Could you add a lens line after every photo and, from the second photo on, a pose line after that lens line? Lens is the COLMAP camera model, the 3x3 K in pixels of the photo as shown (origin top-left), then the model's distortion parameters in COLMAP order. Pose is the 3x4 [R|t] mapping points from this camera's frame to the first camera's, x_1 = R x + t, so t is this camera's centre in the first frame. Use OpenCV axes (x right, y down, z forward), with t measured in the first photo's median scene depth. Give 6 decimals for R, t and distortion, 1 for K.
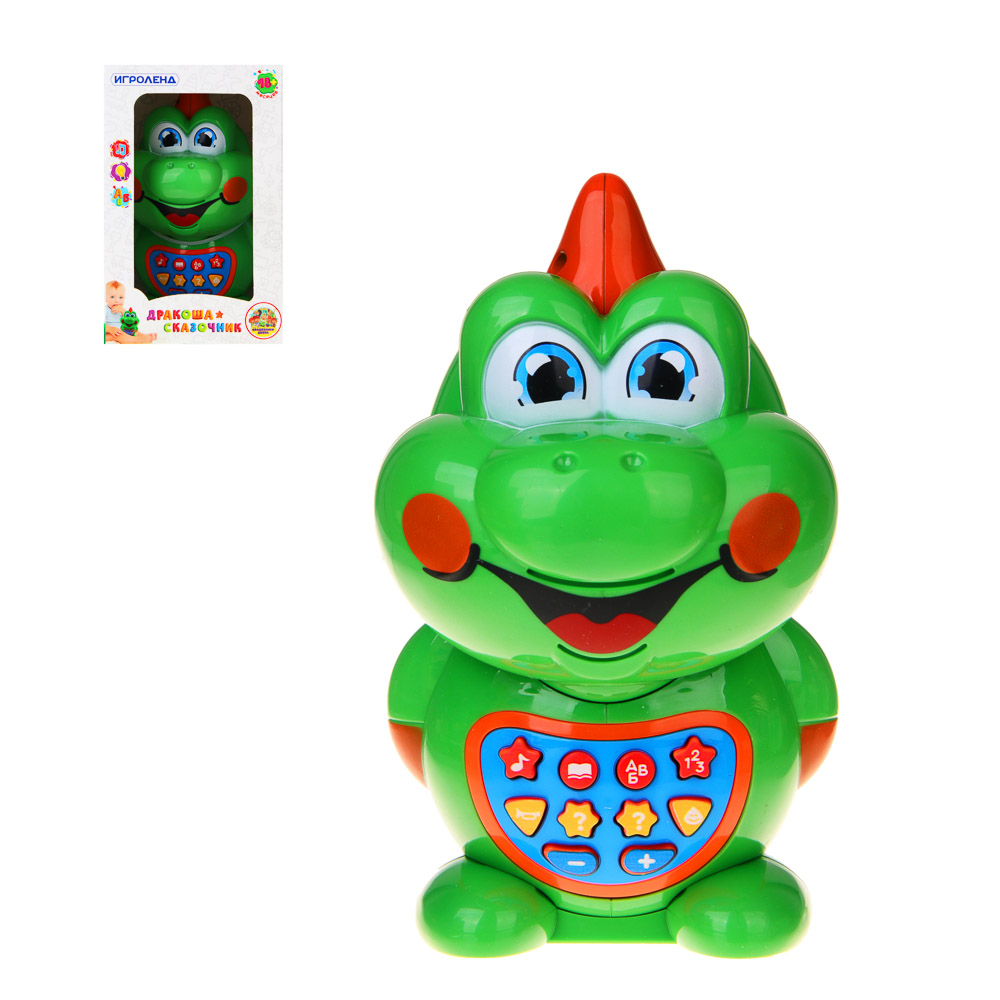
lens RADIAL K [[4863.9, 0, 501.4], [0, 4863.9, 498.3], [0, 0, 1]] dist [0.097877, 0.000000]
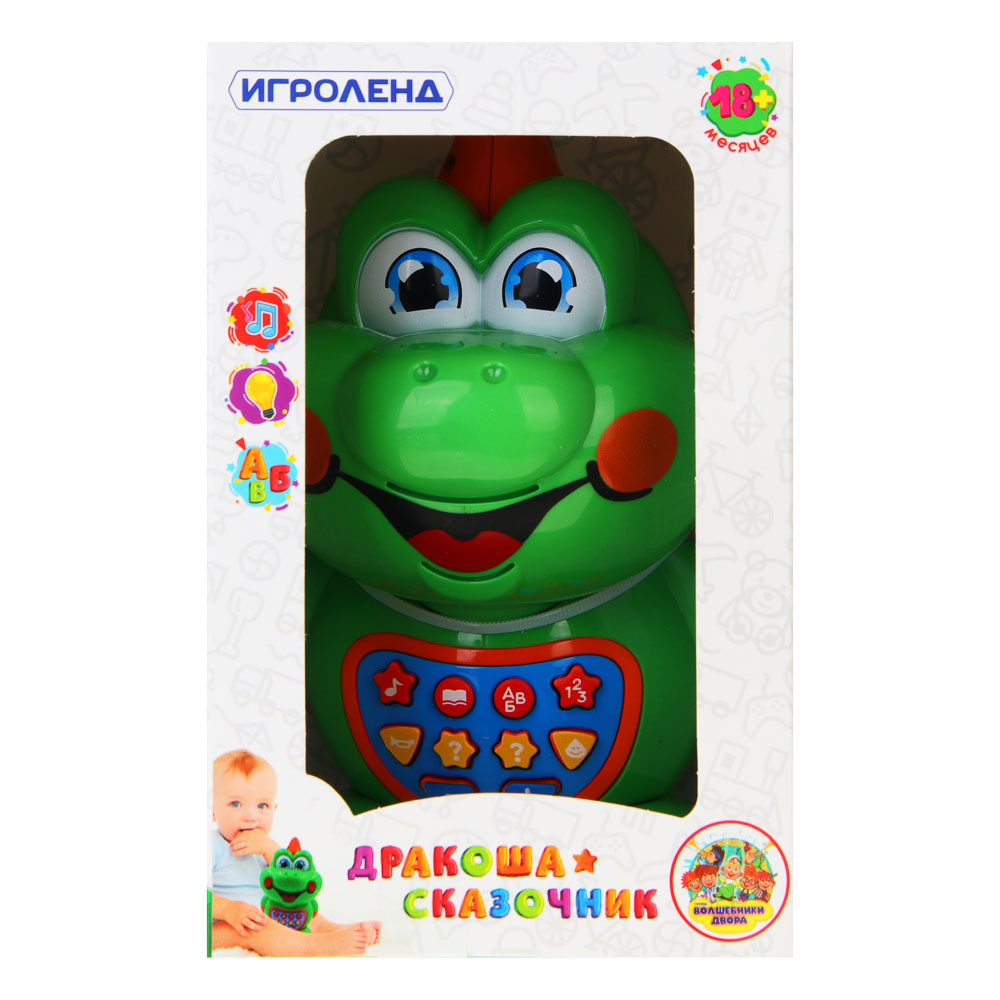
lens RADIAL K [[4885.3, 0, 498.6], [0, 4885.3, 501.8], [0, 0, 1]] dist [0.017427, 0.000000]
pose [[0.999563, 0.000188, 0.029563, -0.072419], [-0.000829, 0.999765, 0.021683, -0.066882], [-0.029552, -0.021698, 0.999328, 0.694135]]
